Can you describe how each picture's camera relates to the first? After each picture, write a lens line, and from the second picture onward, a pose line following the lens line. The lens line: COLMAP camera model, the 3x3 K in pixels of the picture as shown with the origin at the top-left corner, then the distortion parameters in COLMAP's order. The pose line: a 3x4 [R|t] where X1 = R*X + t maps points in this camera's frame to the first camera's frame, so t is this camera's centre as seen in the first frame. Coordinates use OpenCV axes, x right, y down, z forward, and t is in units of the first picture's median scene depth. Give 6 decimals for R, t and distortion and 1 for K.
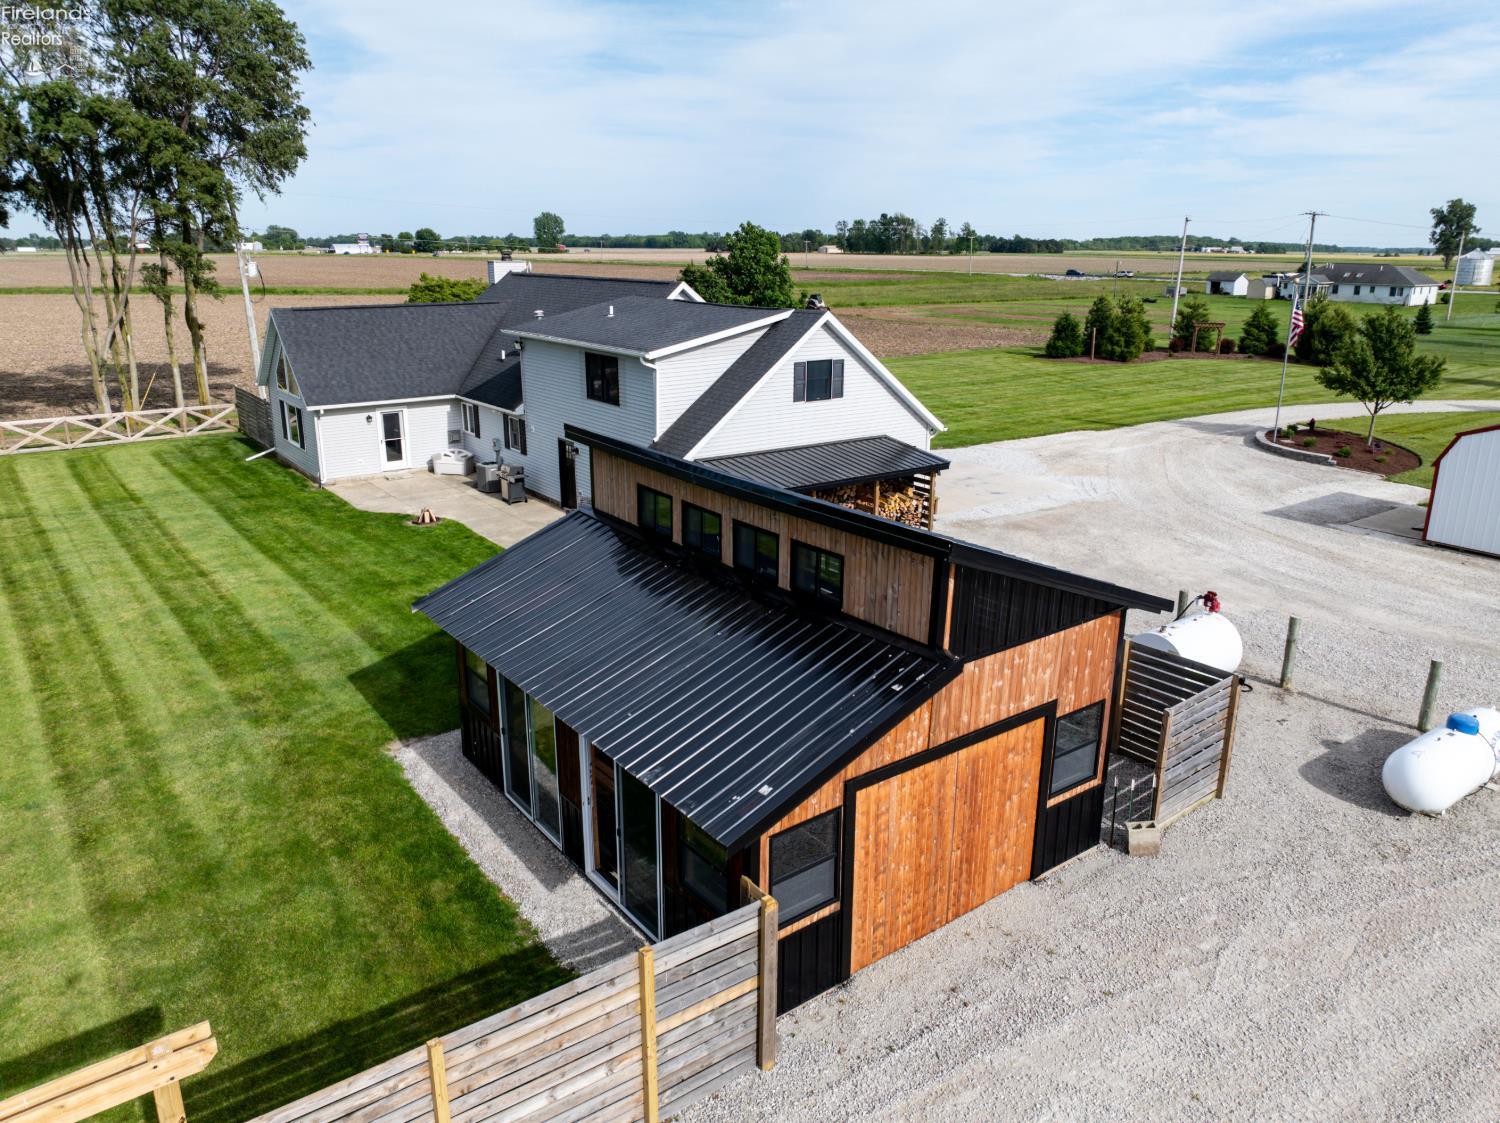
lens RADIAL K [[1059.0, 0, 750.0], [0, 1059.0, 561.5], [0, 0, 1]] dist [-0.035160, 0.000927]
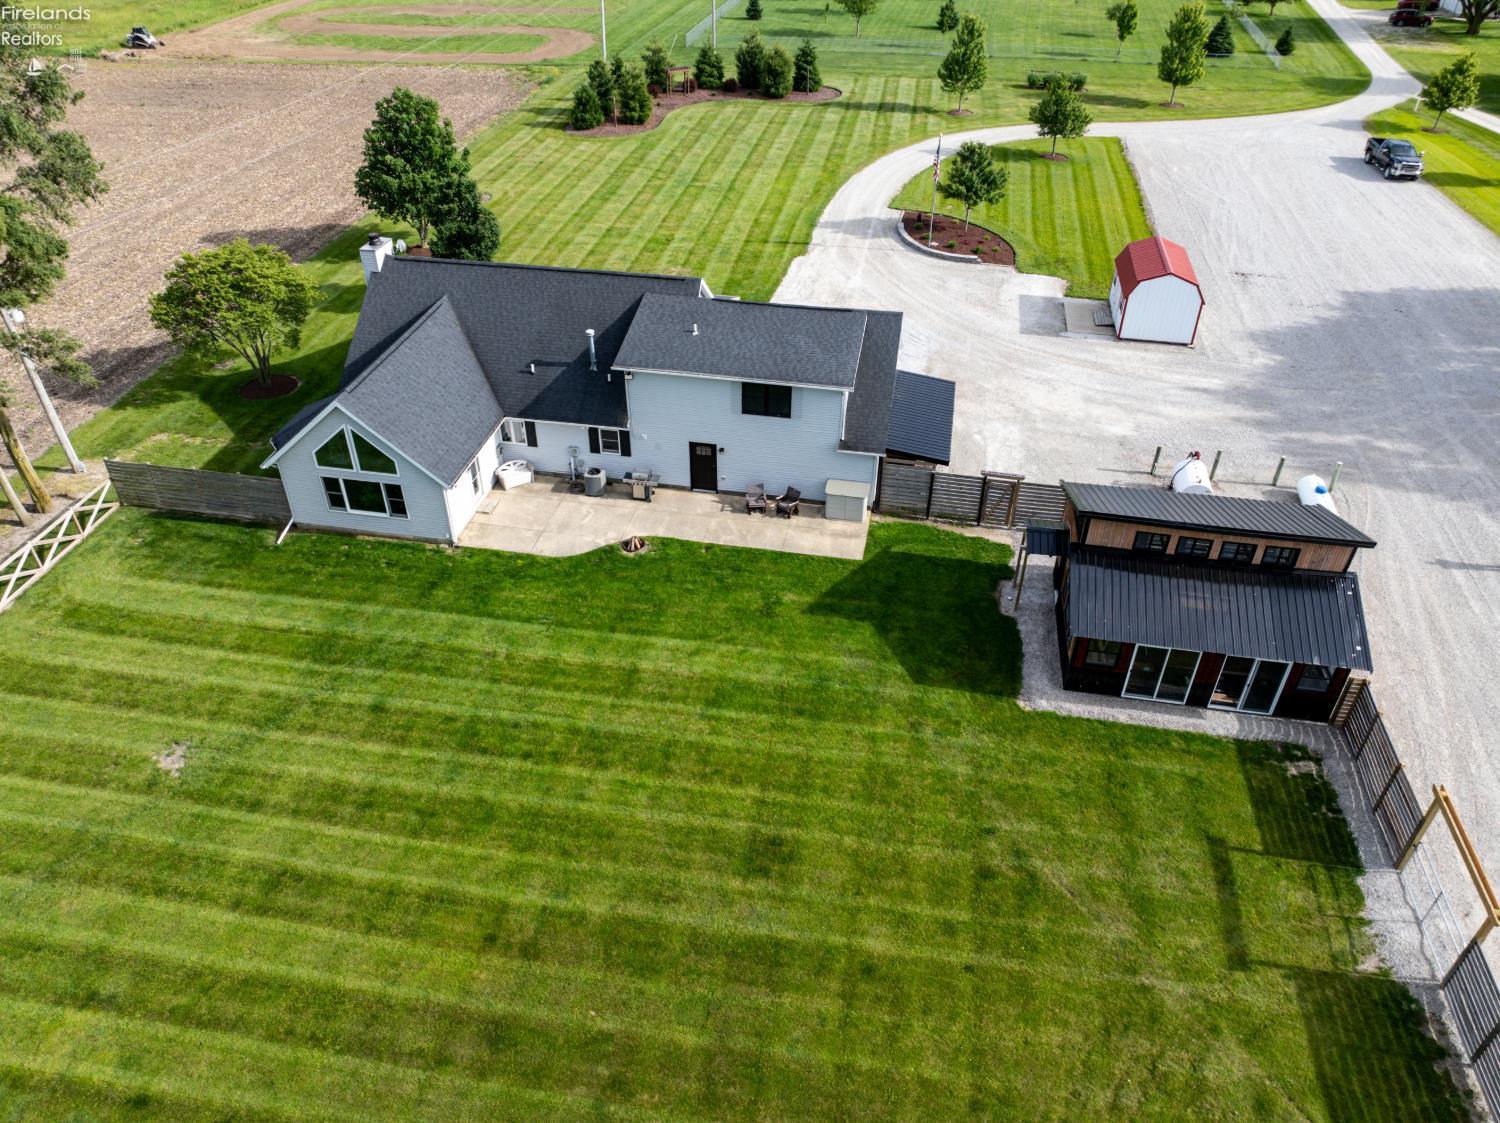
lens RADIAL K [[1049.0, 0, 750.0], [0, 1049.0, 561.5], [0, 0, 1]] dist [-0.052169, 0.032855]
pose [[0.731064, -0.411947, 0.543917, -0.958476], [0.197758, 0.890882, 0.408927, -0.537180], [-0.653022, -0.191387, 0.732758, 0.021673]]
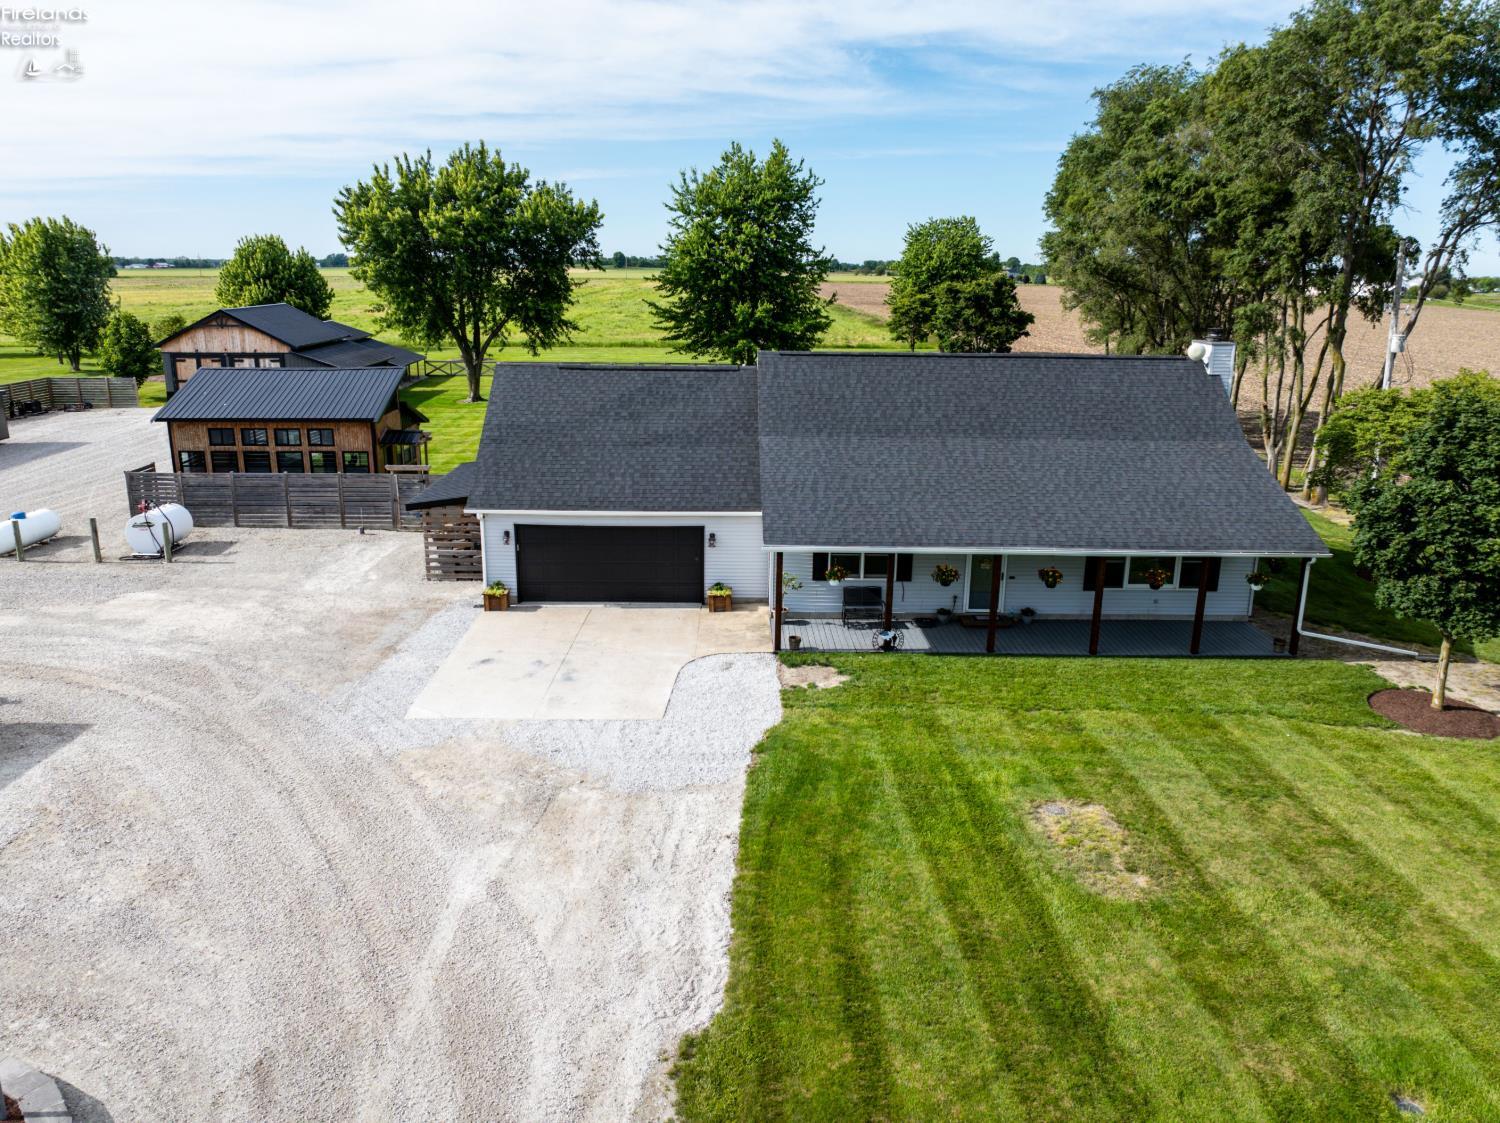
lens RADIAL K [[1059.0, 0, 750.0], [0, 1059.0, 561.5], [0, 0, 1]] dist [-0.035160, 0.000927]
pose [[-0.580533, 0.197748, -0.789859, 0.842087], [-0.250404, 0.879690, 0.404281, -0.566298], [0.774777, 0.432482, -0.461172, 1.775535]]
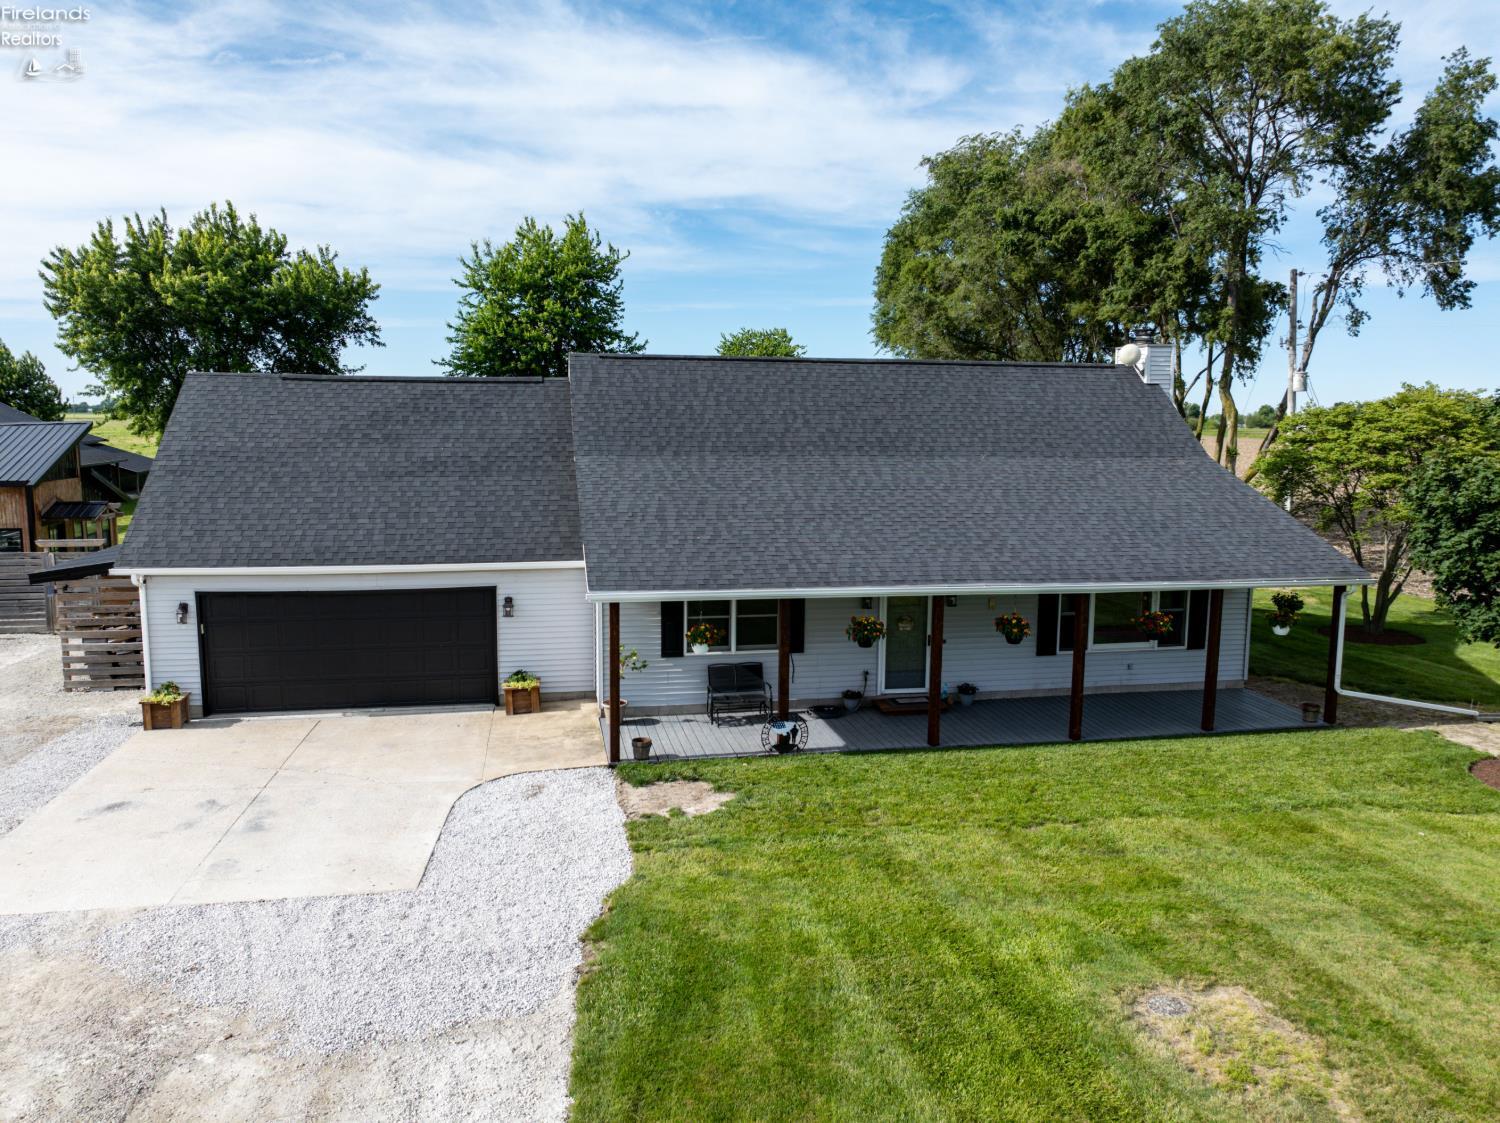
lens RADIAL K [[1059.0, 0, 750.0], [0, 1059.0, 561.5], [0, 0, 1]] dist [-0.035160, 0.000927]
pose [[-0.424021, 0.105032, -0.899541, 0.602014], [-0.271924, 0.932658, 0.237077, -0.396566], [0.863865, 0.345133, -0.366906, 1.645510]]
